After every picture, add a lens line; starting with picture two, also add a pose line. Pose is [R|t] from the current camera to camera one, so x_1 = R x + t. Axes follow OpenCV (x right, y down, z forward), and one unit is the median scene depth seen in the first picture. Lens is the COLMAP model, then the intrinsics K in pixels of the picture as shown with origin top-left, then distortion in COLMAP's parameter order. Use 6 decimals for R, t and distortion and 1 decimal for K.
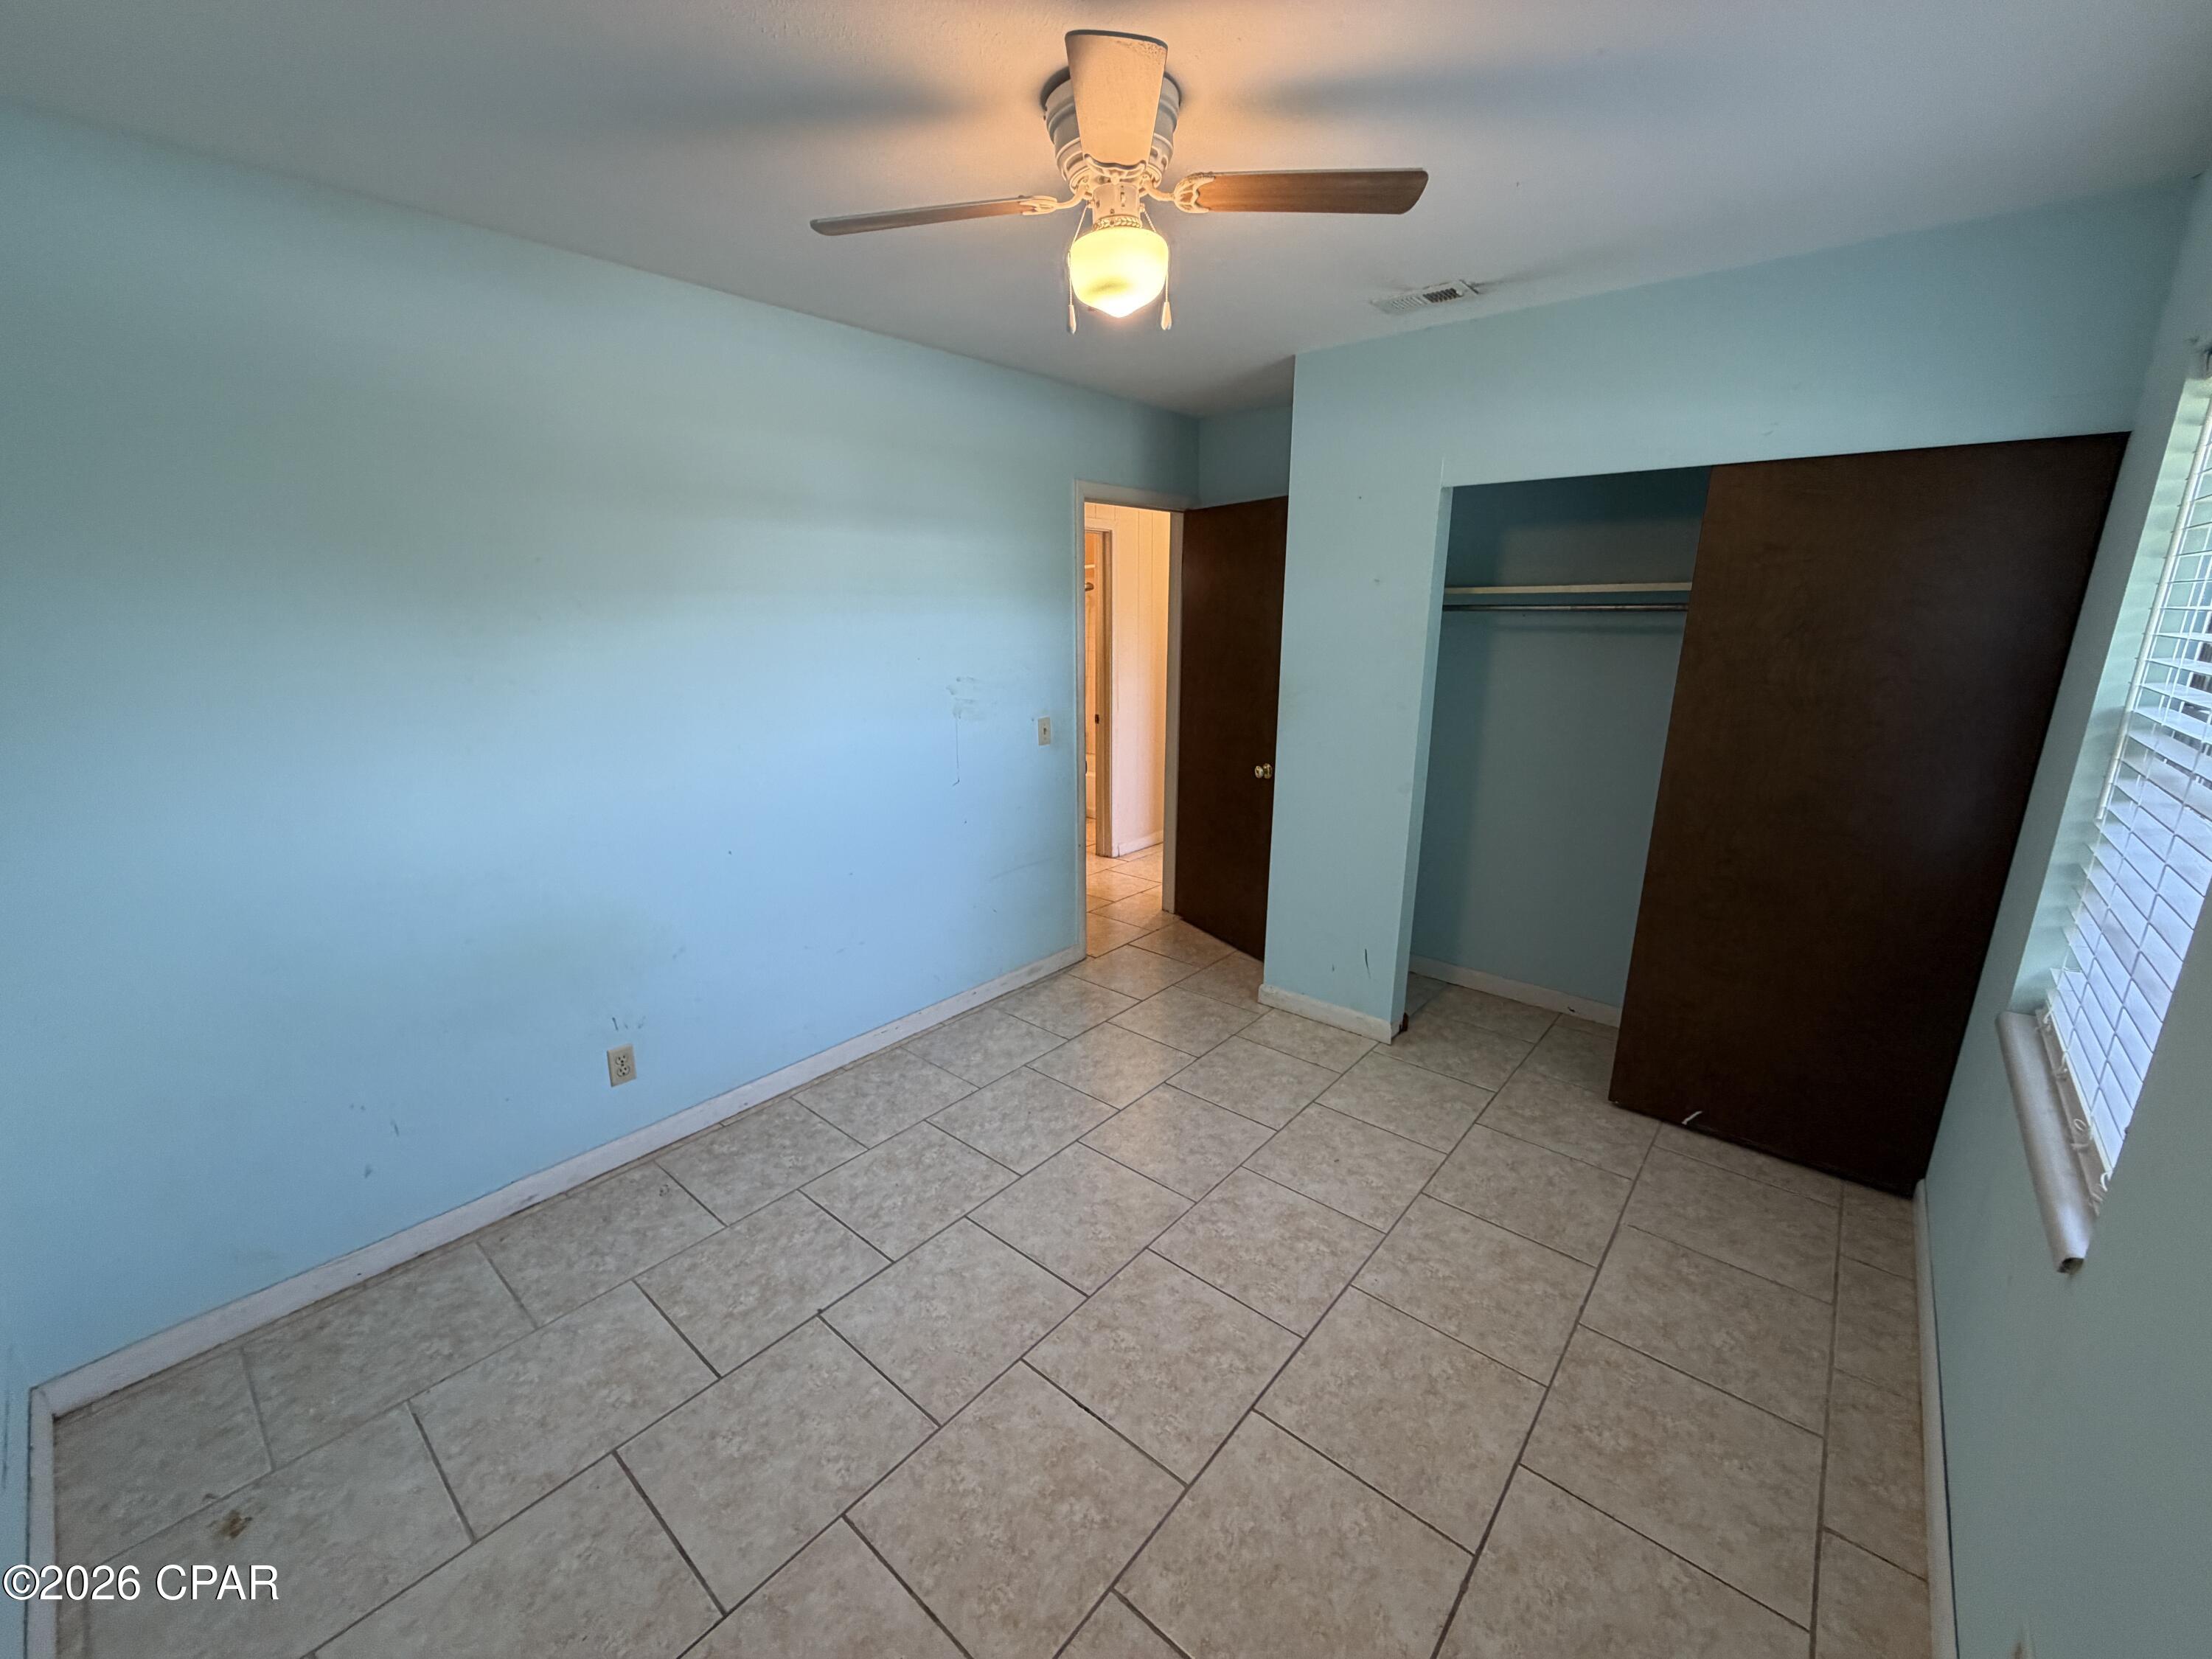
lens RADIAL K [[886.3, 0, 1101.8], [0, 886.3, 830.2], [0, 0, 1]] dist [0.001776, 0.000122]
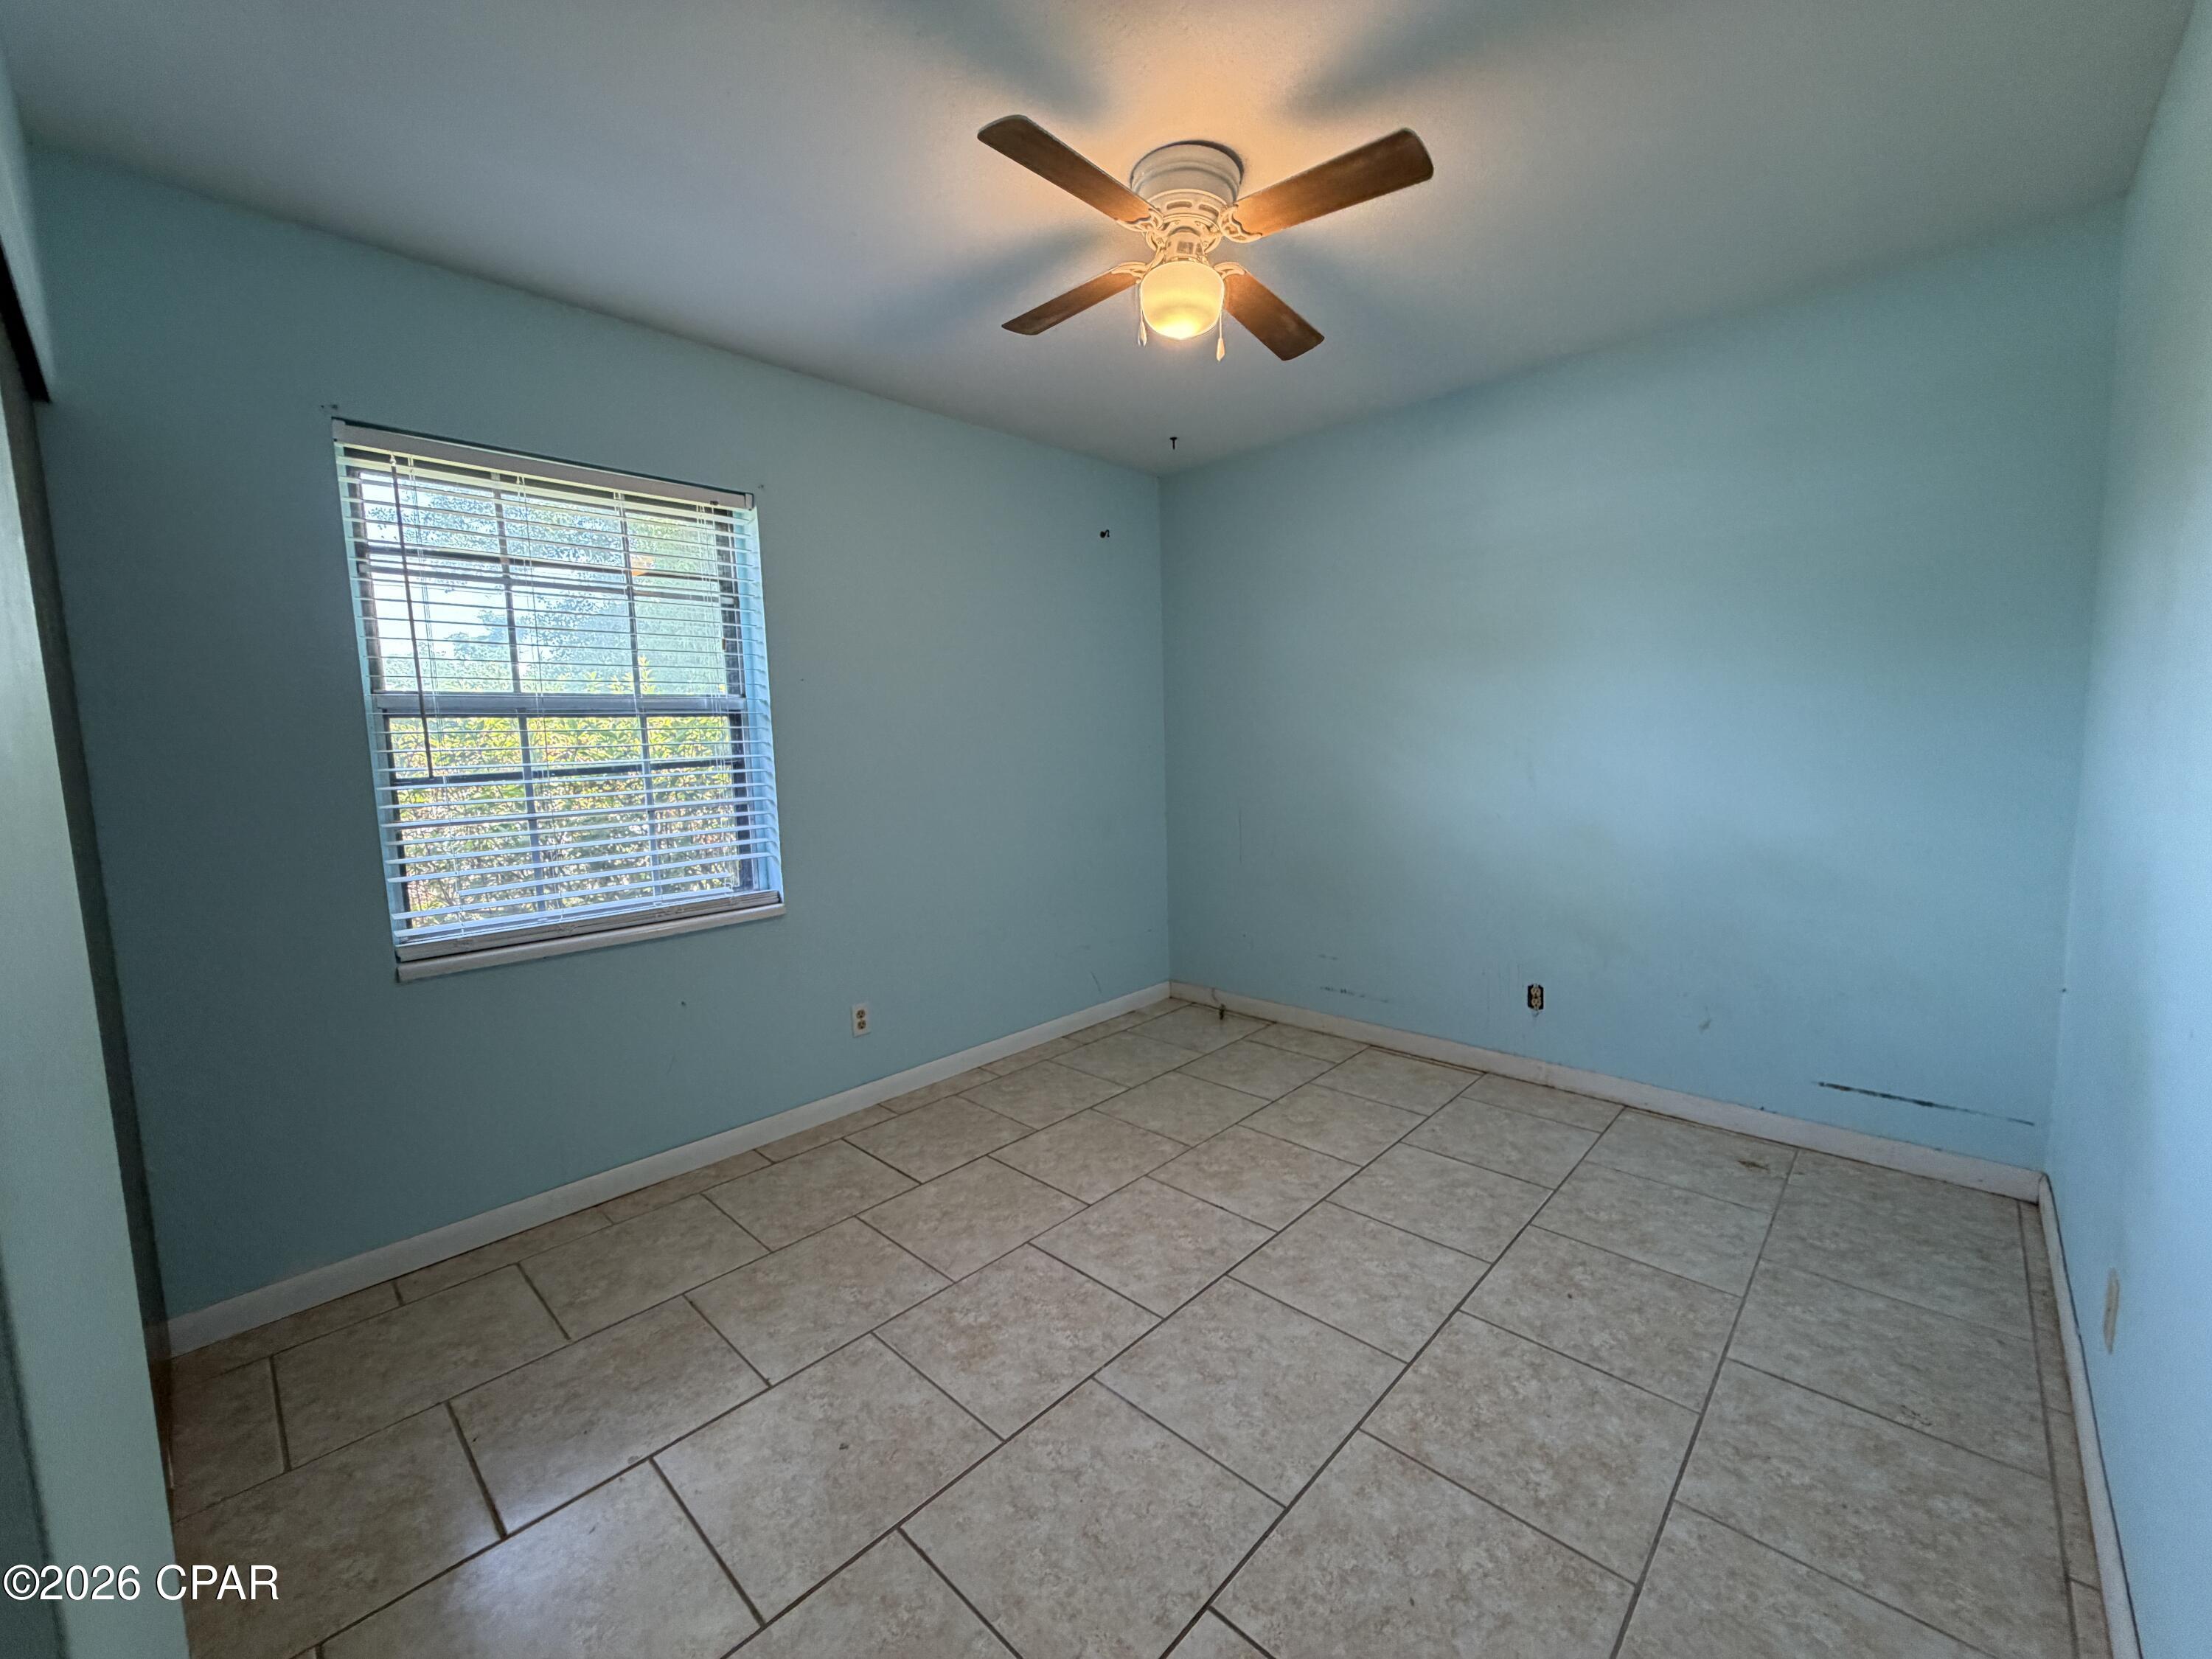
lens RADIAL K [[886.3, 0, 1101.8], [0, 886.3, 830.2], [0, 0, 1]] dist [0.001776, 0.000122]
pose [[-0.997995, 0.023779, 0.058651, 0.050621], [0.042827, 0.936057, 0.349232, -0.267876], [-0.046596, 0.351044, -0.935199, 1.658536]]
